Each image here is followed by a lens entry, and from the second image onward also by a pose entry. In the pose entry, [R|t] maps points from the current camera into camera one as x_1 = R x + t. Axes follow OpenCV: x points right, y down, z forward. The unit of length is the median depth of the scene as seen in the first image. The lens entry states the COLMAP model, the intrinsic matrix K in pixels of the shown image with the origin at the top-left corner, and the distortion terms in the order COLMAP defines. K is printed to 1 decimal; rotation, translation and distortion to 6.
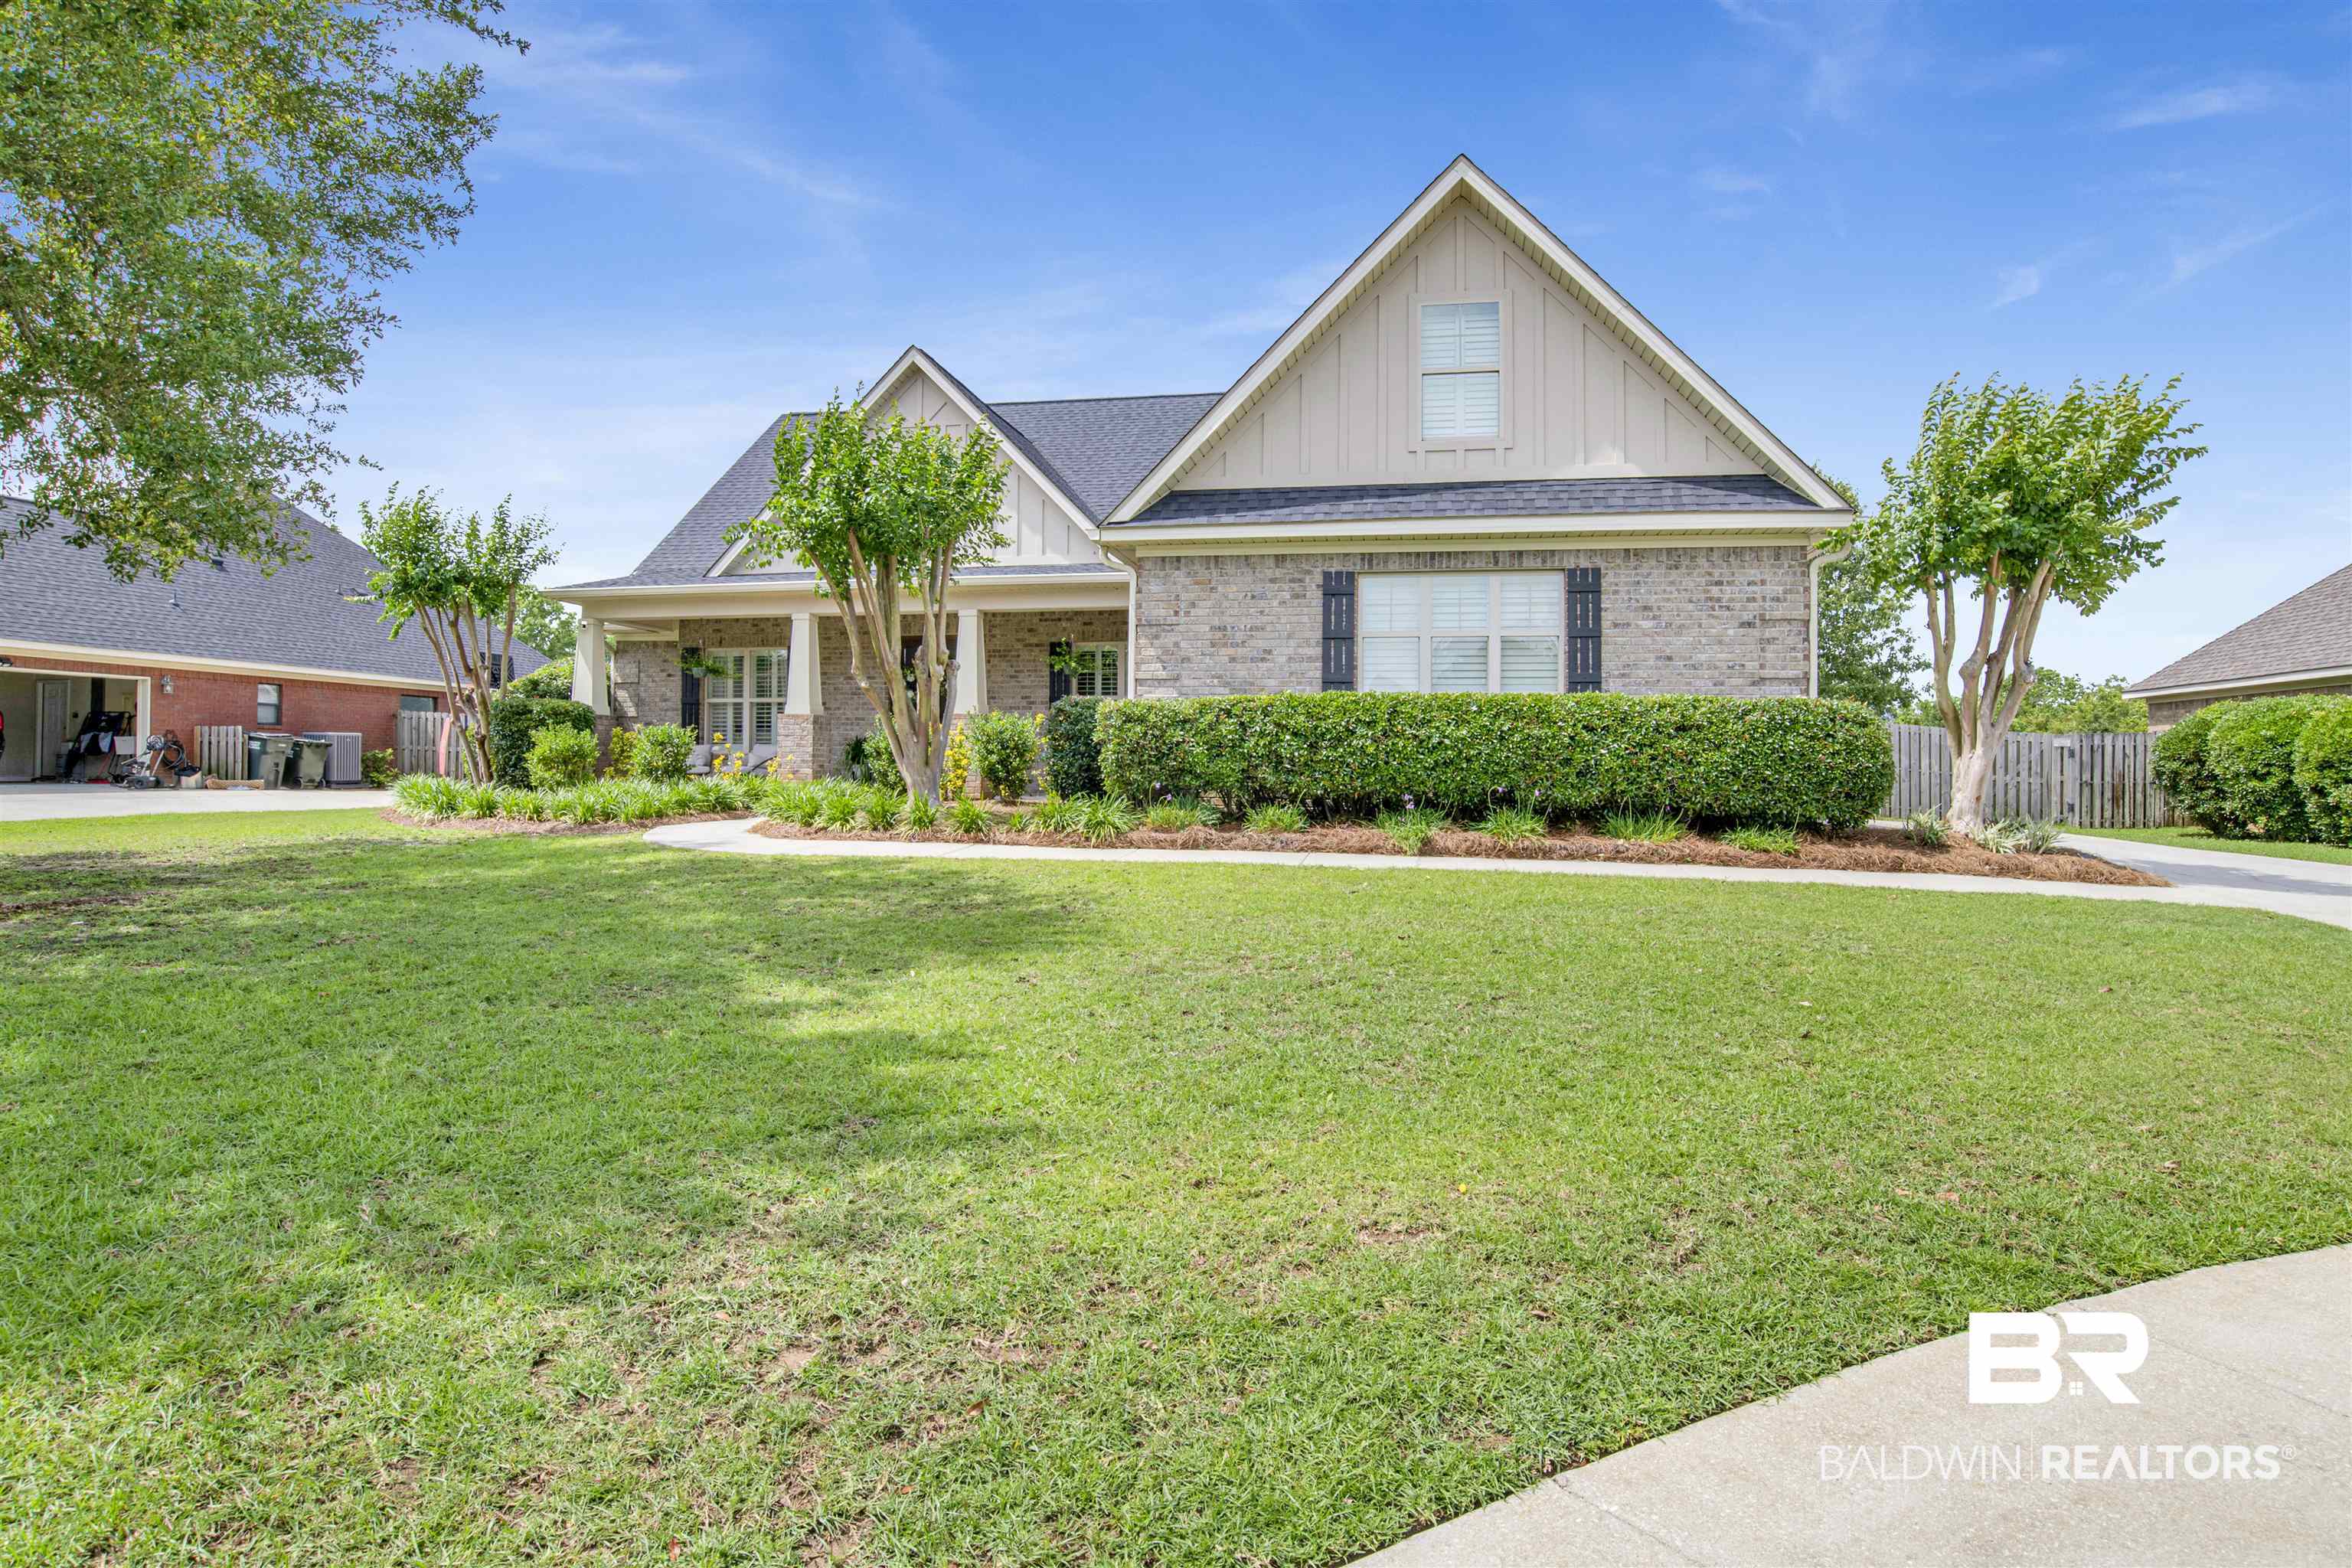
lens RADIAL K [[1239.2, 0, 1167.0], [0, 1239.2, 777.2], [0, 0, 1]] dist [-0.065754, 0.023499]
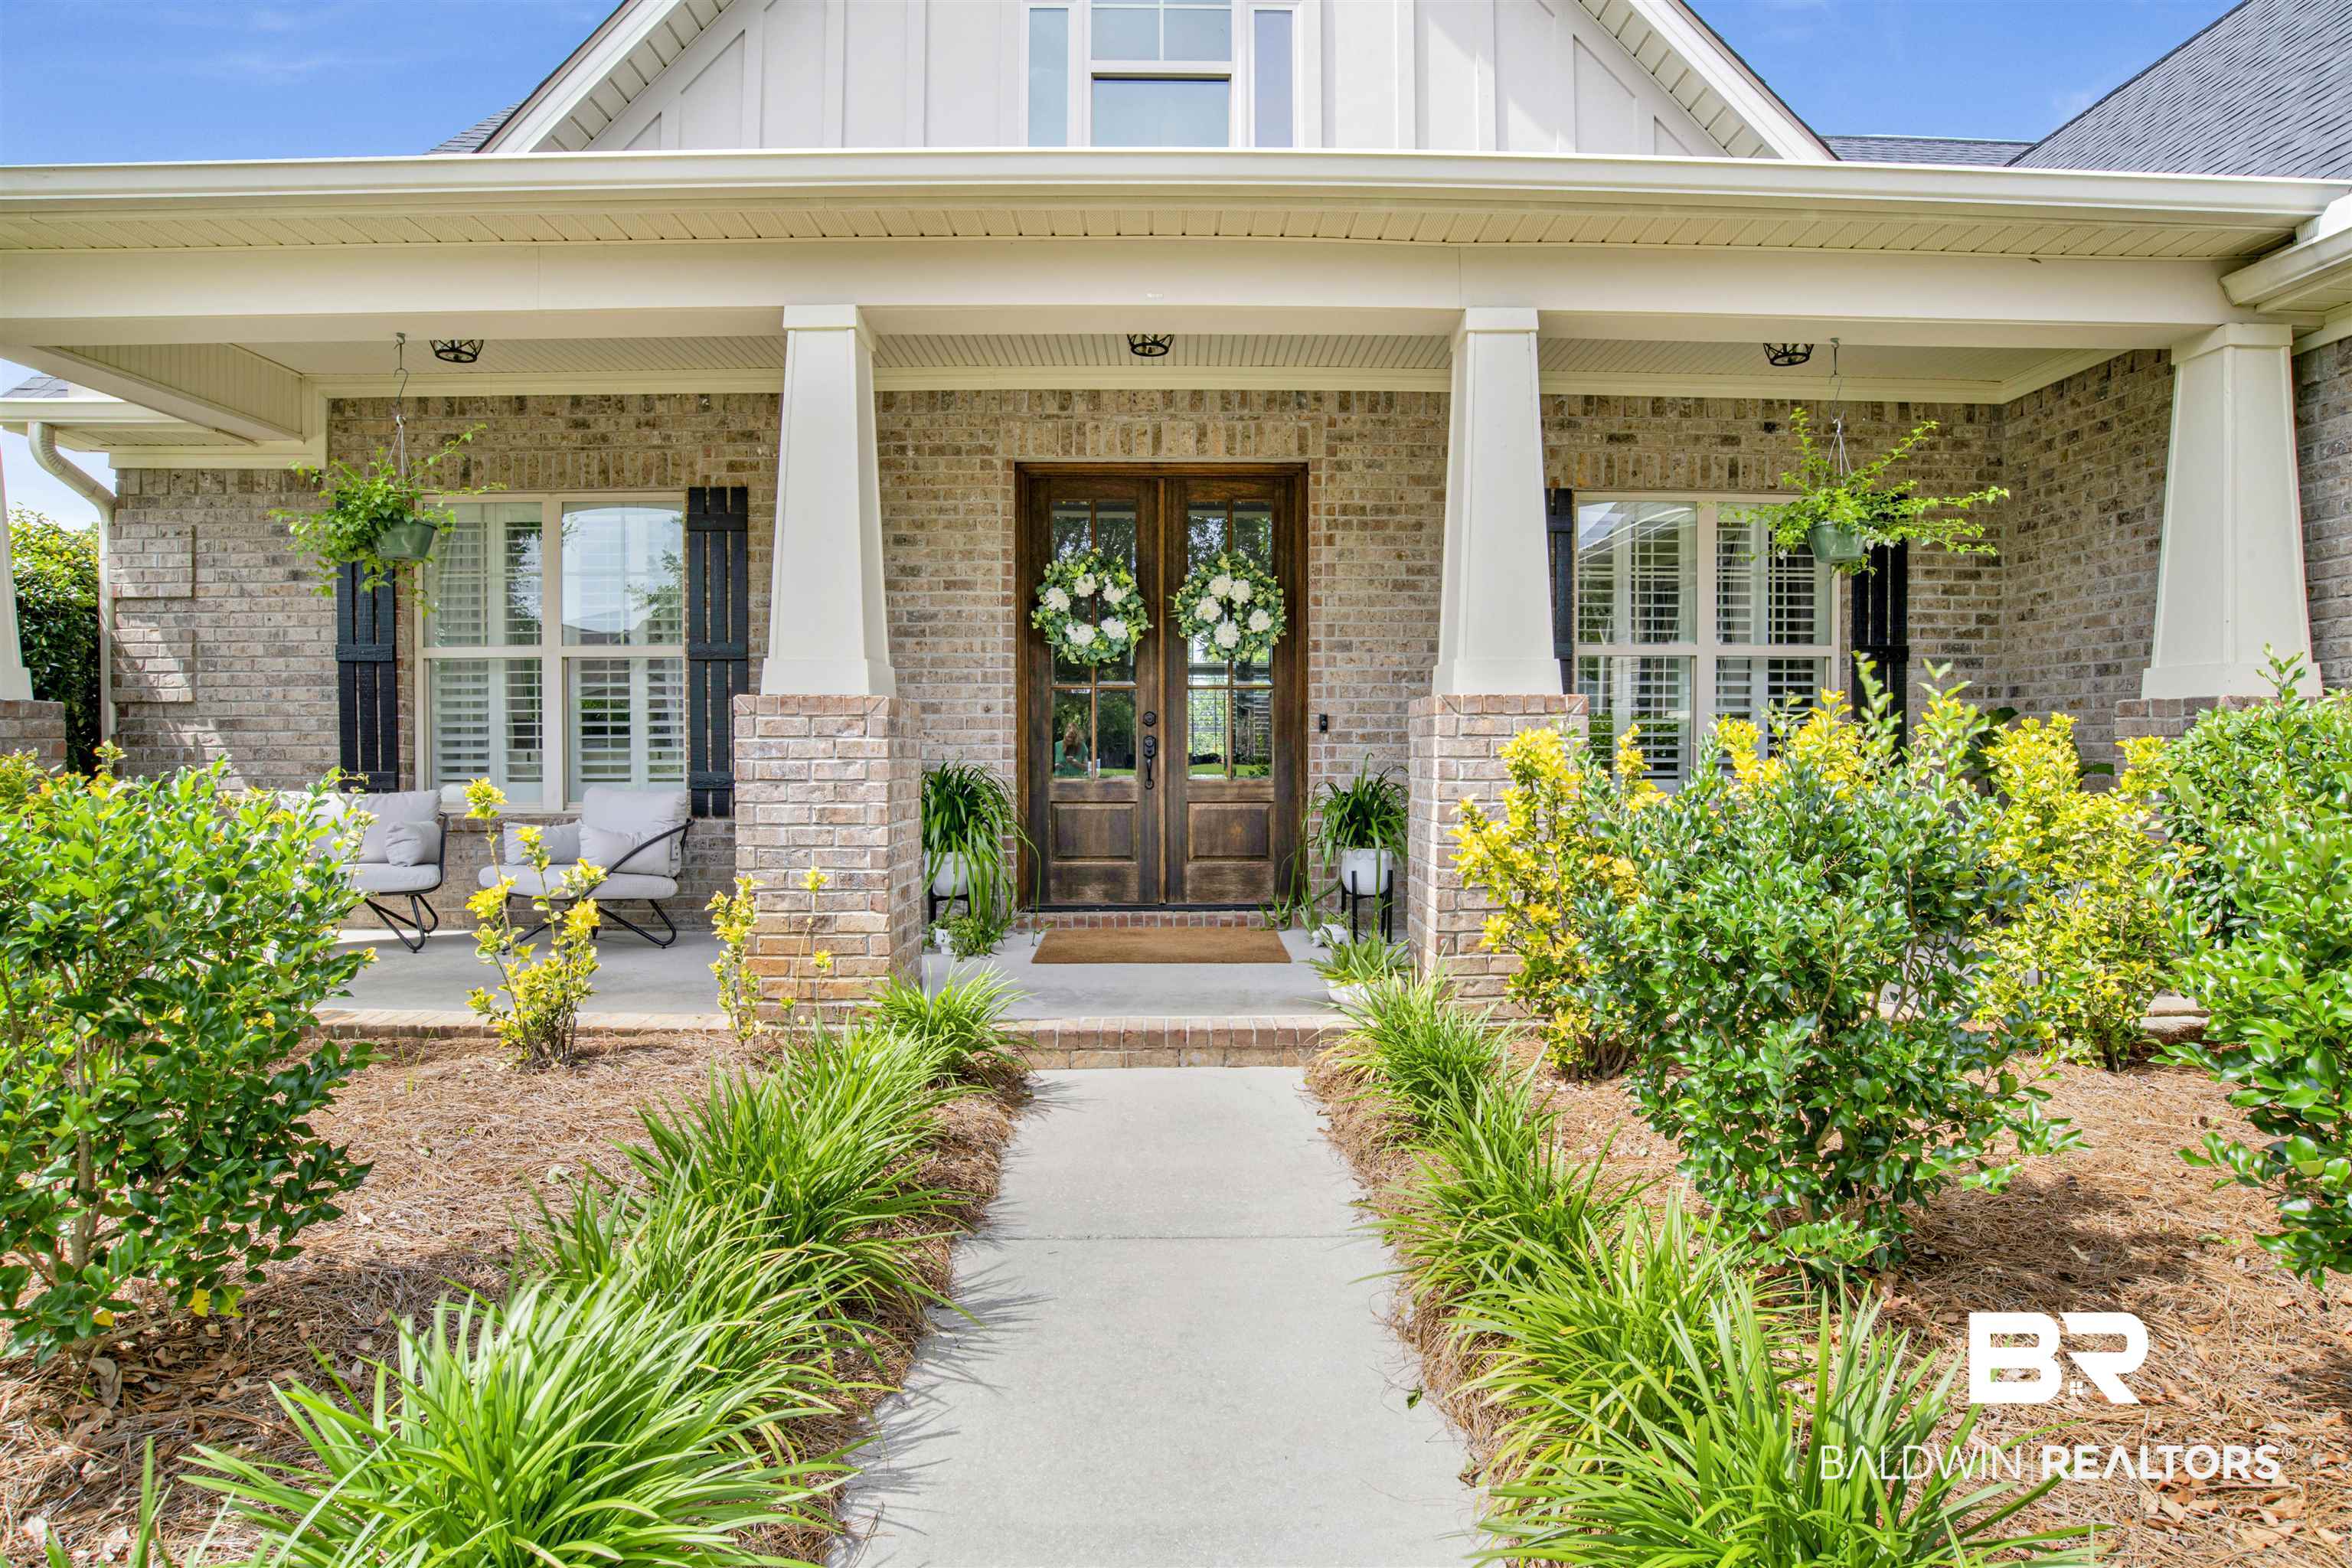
lens RADIAL K [[1239.2, 0, 1179.7], [0, 1239.2, 781.6], [0, 0, 1]] dist [-0.065754, 0.023499]
pose [[0.979839, -0.014923, 0.199228, -0.396813], [0.010599, 0.999685, 0.022750, -0.054283], [-0.199505, -0.020180, 0.979689, 1.056332]]
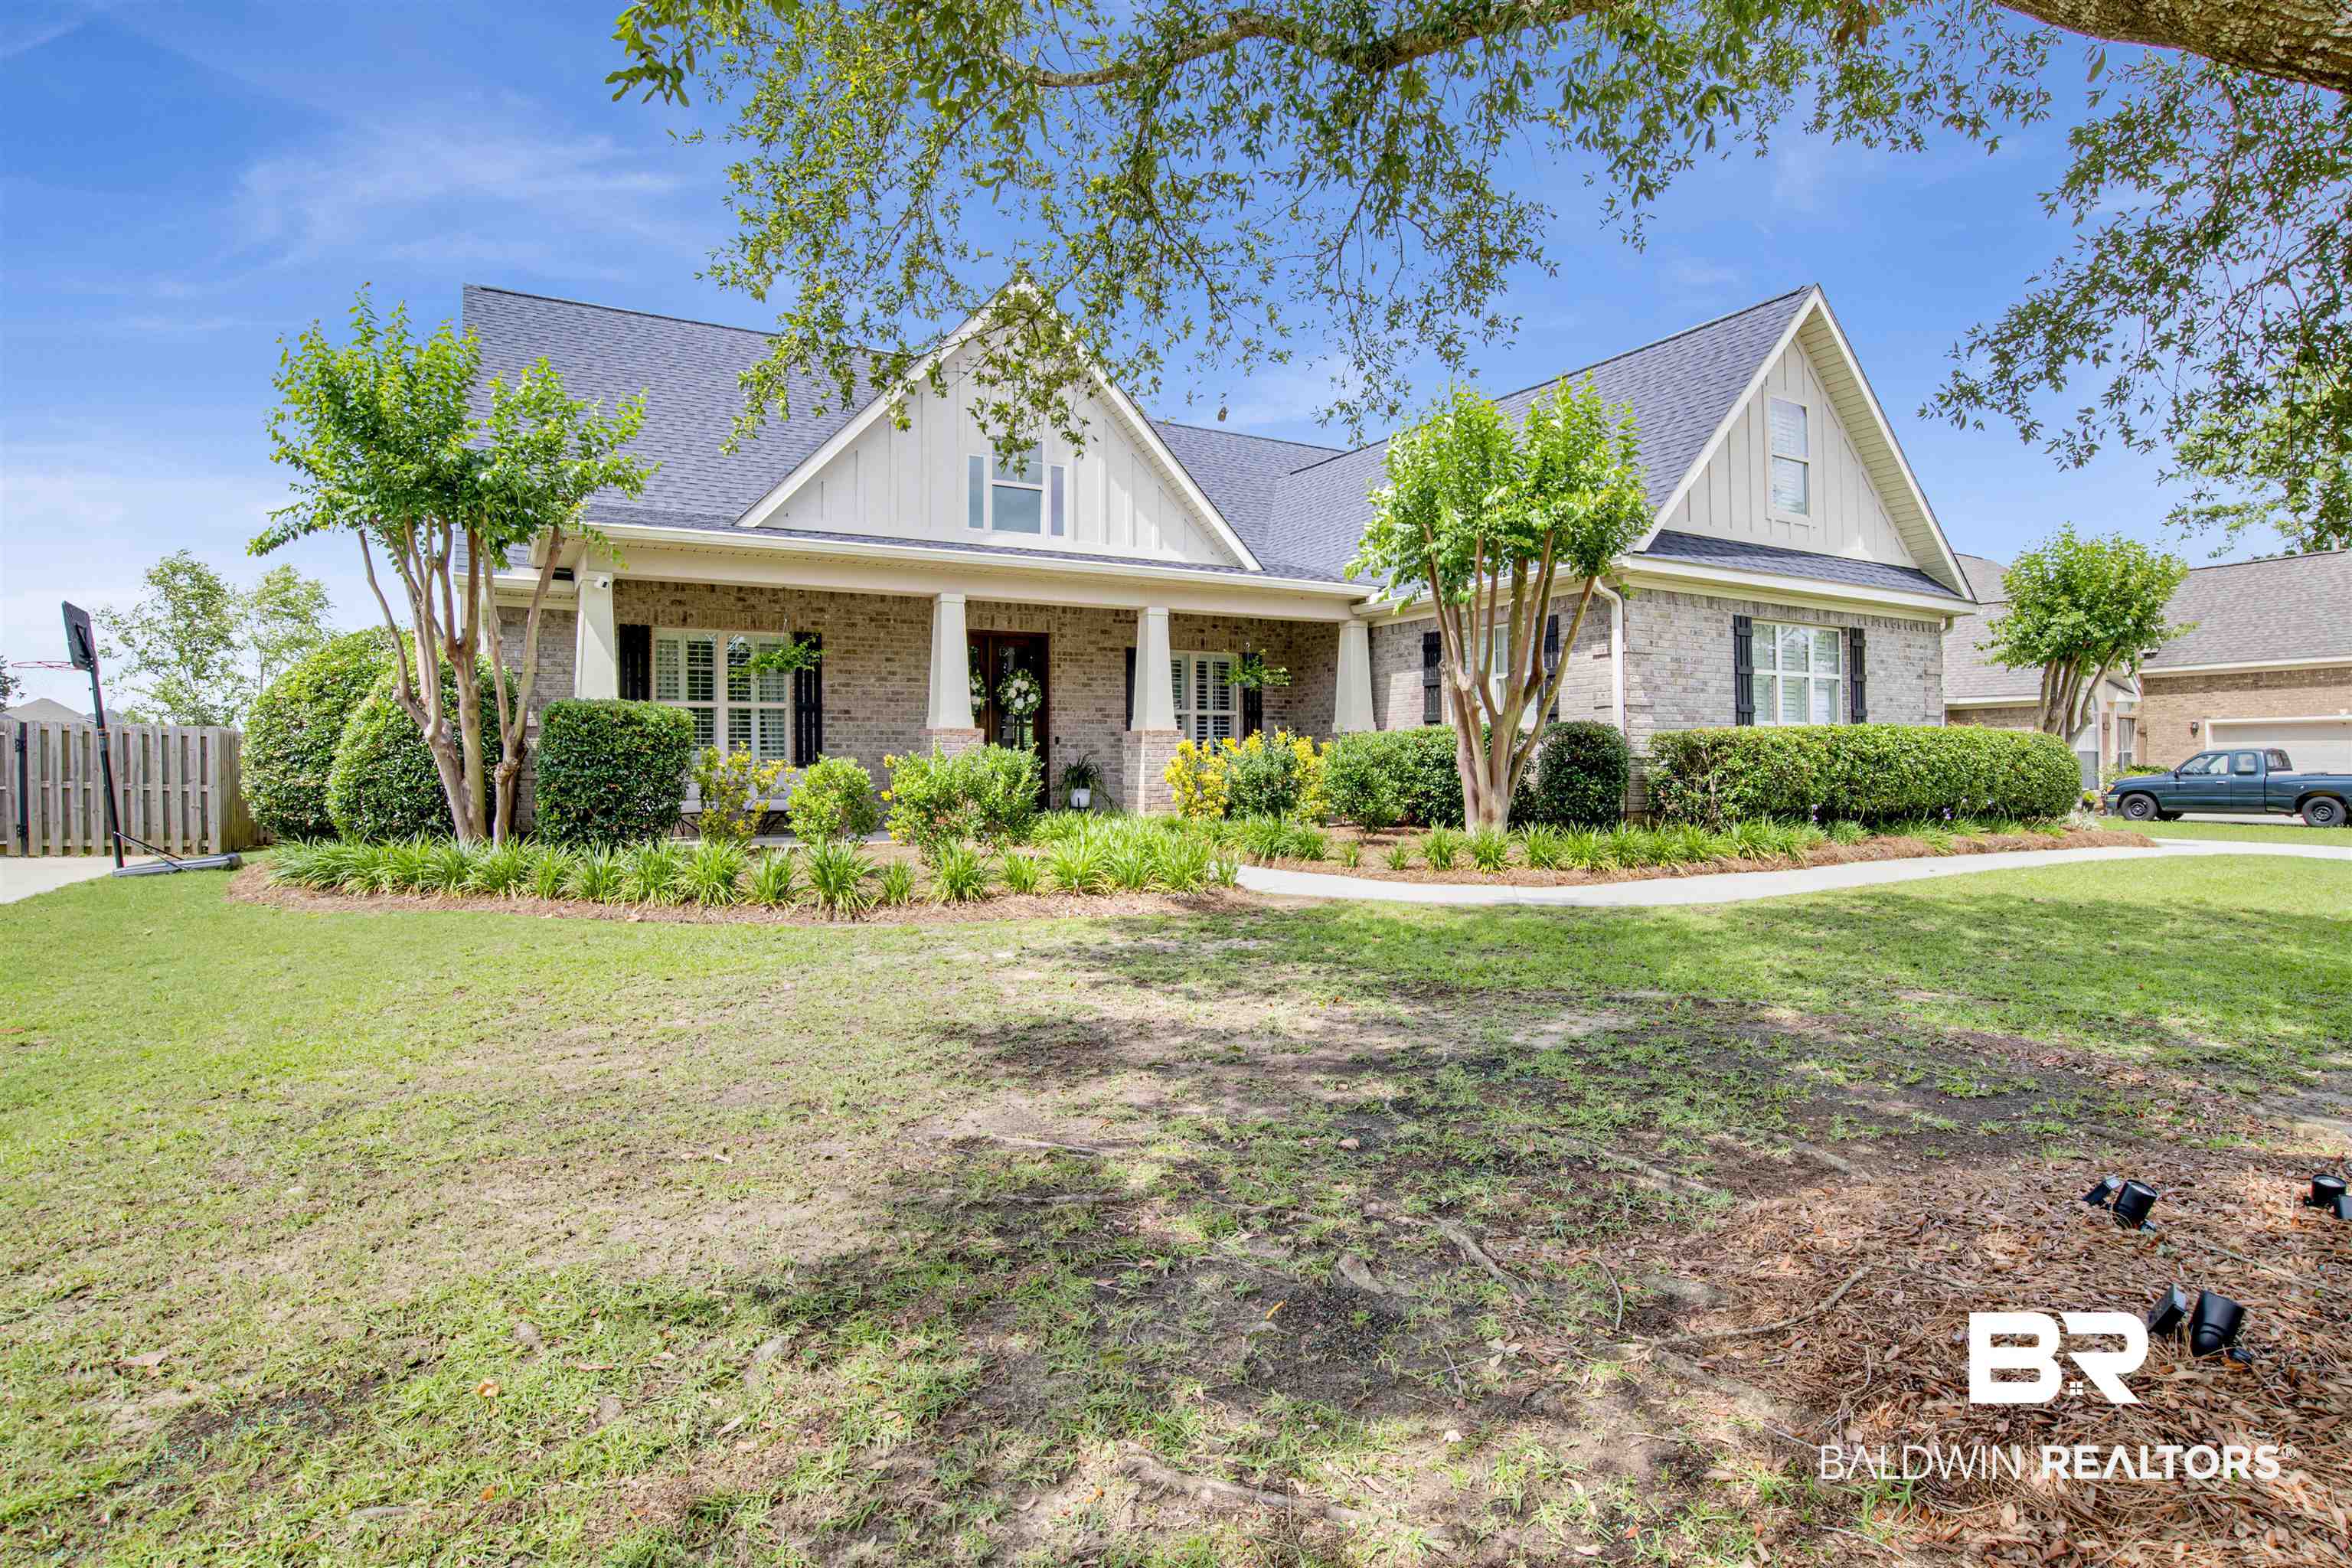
lens RADIAL K [[1239.2, 0, 1201.5], [0, 1239.2, 783.7], [0, 0, 1]] dist [-0.065754, 0.023499]
pose [[0.738797, -0.022044, 0.673567, -1.002831], [0.020036, 0.999742, 0.010742, -0.031924], [-0.673630, 0.005559, 0.739048, 0.495006]]
